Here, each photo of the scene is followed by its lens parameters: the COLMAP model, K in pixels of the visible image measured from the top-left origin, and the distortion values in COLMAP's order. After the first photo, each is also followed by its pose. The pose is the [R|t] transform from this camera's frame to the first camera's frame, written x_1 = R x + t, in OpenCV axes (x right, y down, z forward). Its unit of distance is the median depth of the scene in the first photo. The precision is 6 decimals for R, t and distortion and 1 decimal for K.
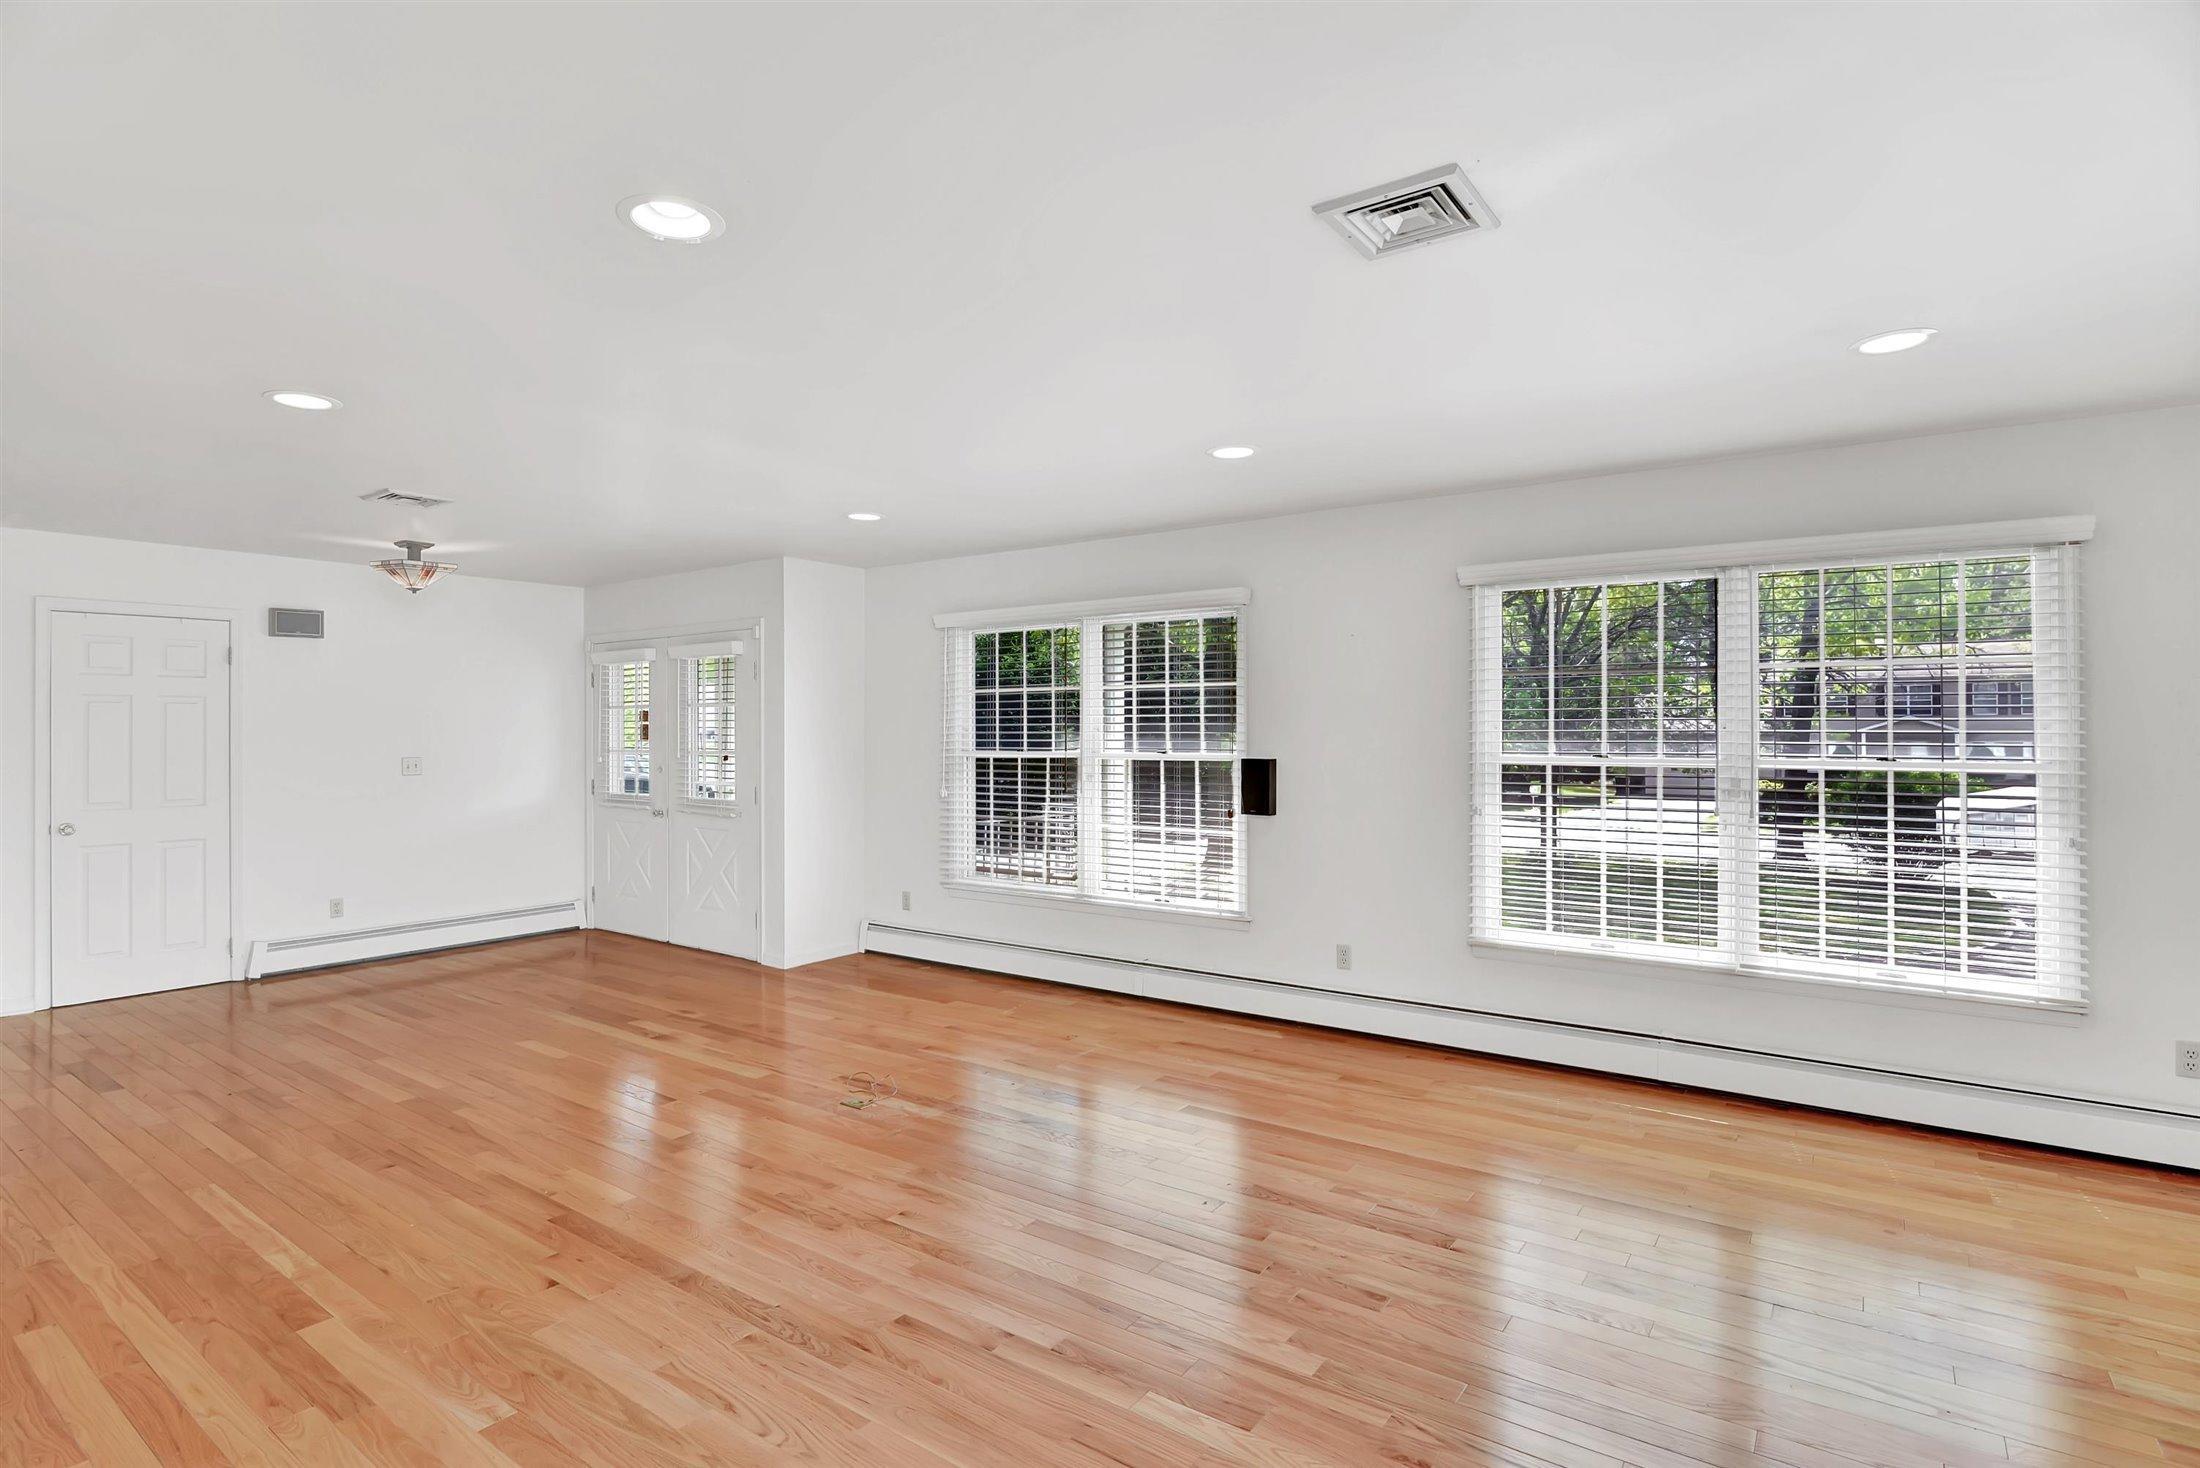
lens RADIAL K [[1086.2, 0, 1092.0], [0, 1086.2, 737.9], [0, 0, 1]] dist [-0.017707, -0.000409]
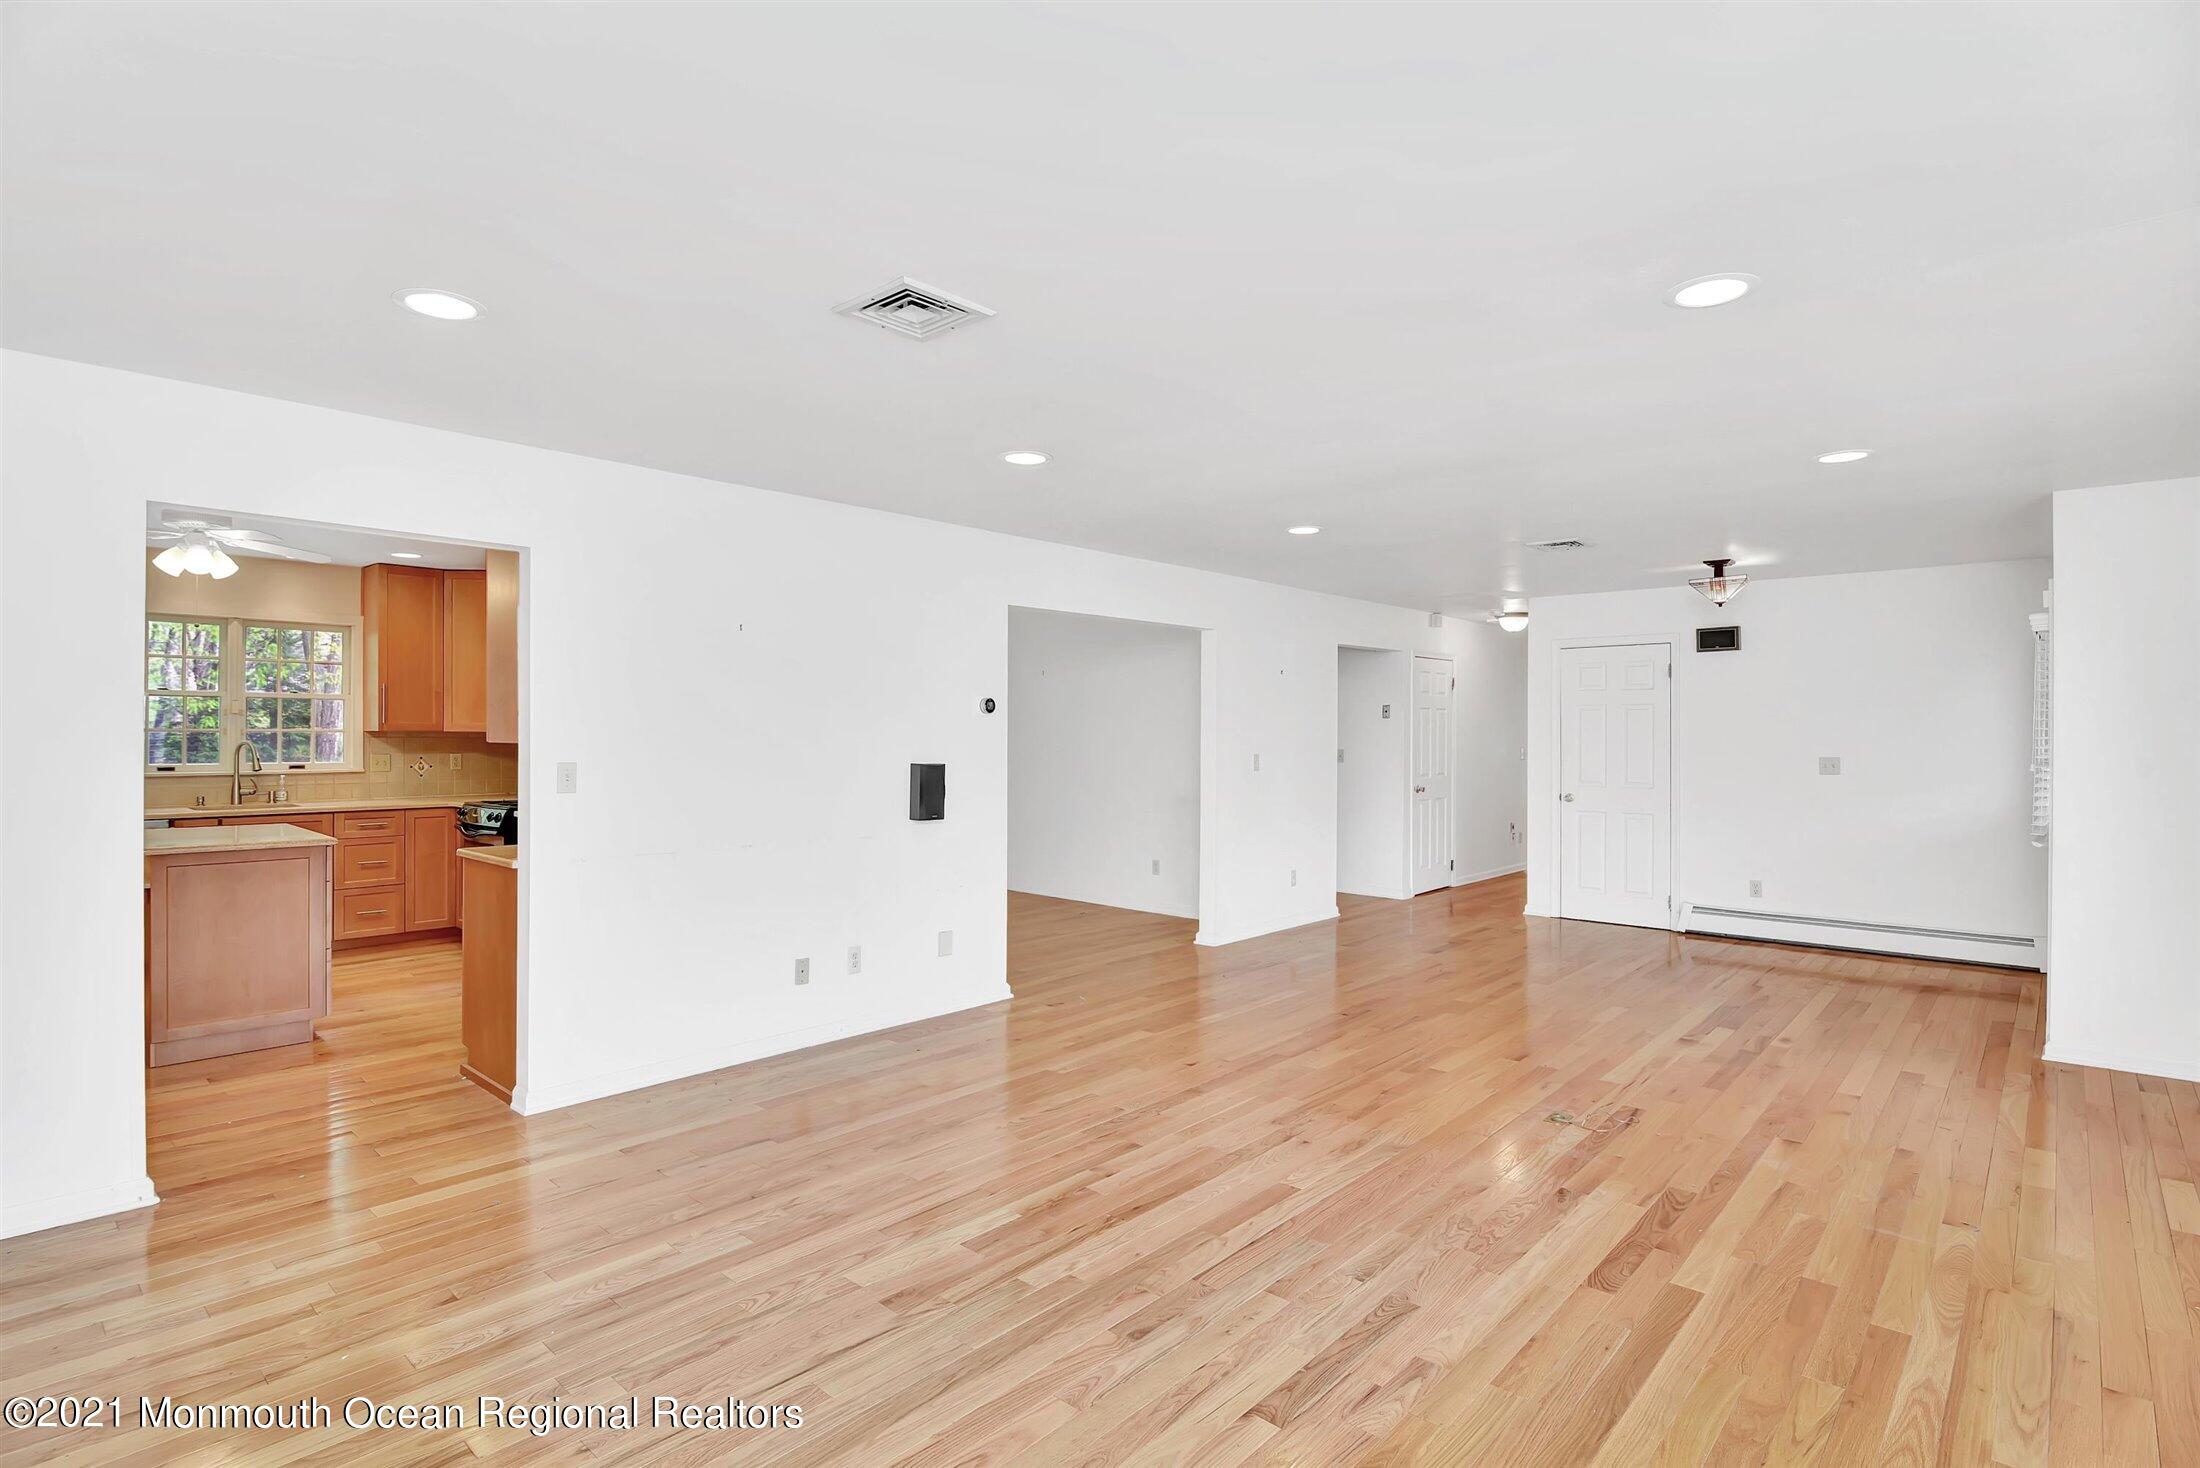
lens RADIAL K [[1086.2, 0, 1092.0], [0, 1086.2, 737.9], [0, 0, 1]] dist [-0.017707, -0.000409]
pose [[-0.112222, 0.008485, -0.993647, 0.785202], [-0.010292, 0.999900, 0.009701, -0.004995], [0.993630, 0.011315, -0.112123, 0.697113]]
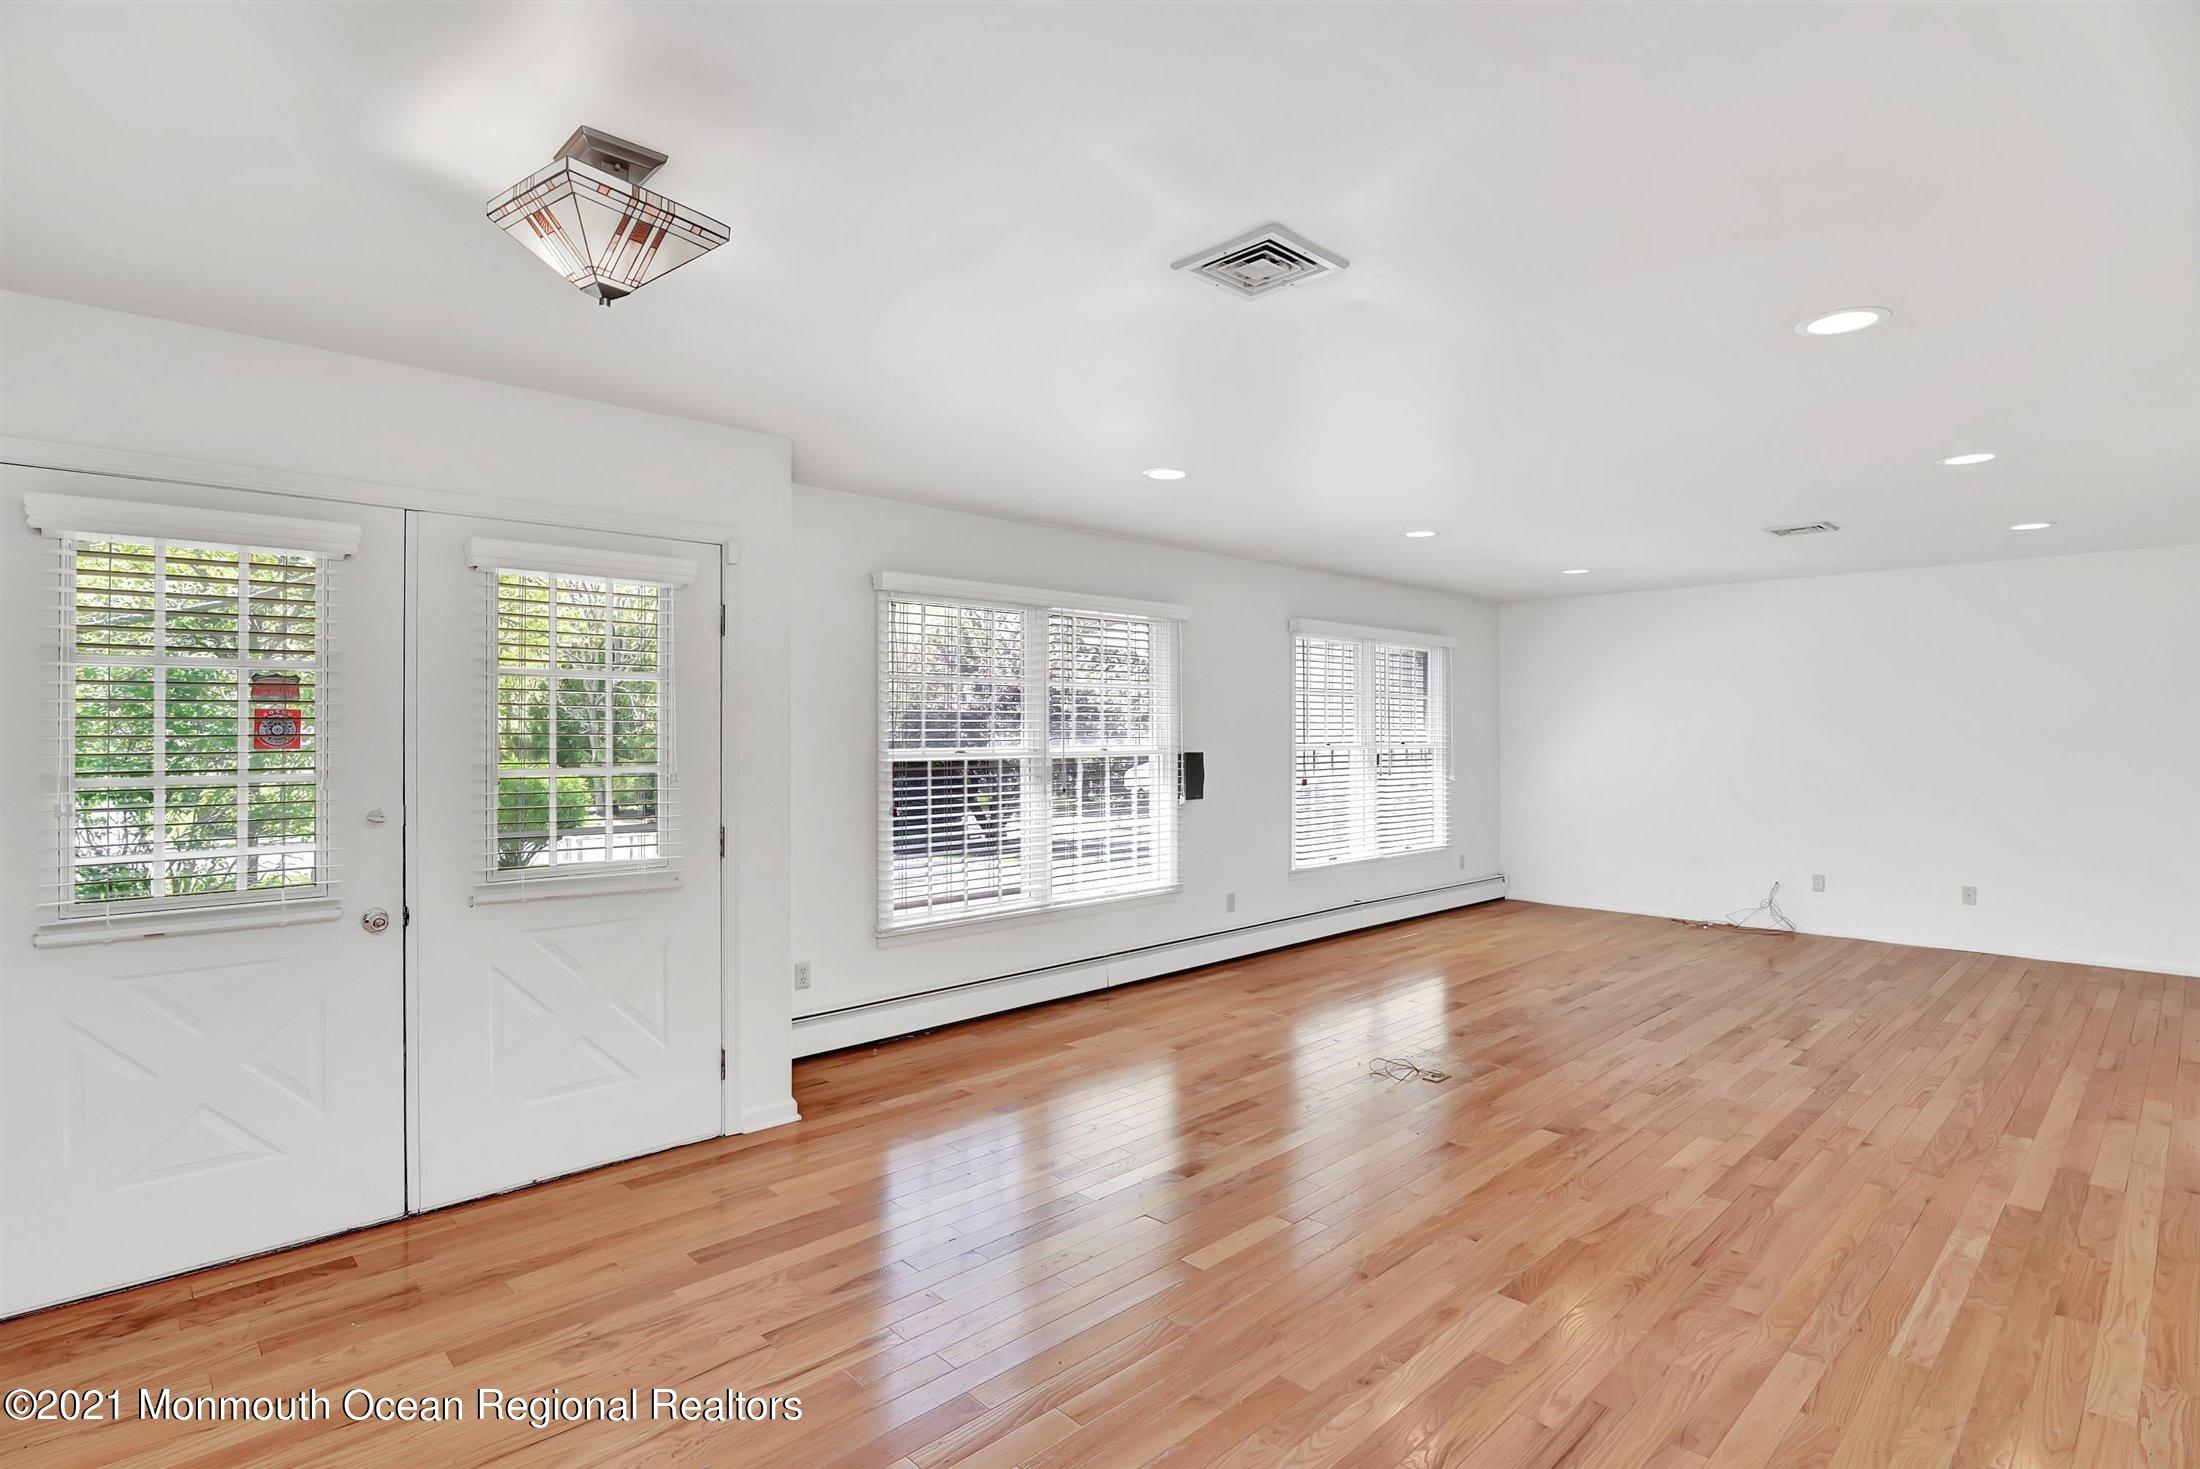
lens RADIAL K [[1086.2, 0, 1092.0], [0, 1086.2, 738.4], [0, 0, 1]] dist [-0.017707, -0.000409]
pose [[0.182636, -0.006091, 0.983162, -1.331500], [0.006089, 0.999969, 0.005063, -0.002556], [-0.983162, 0.005062, 0.182667, 1.144310]]
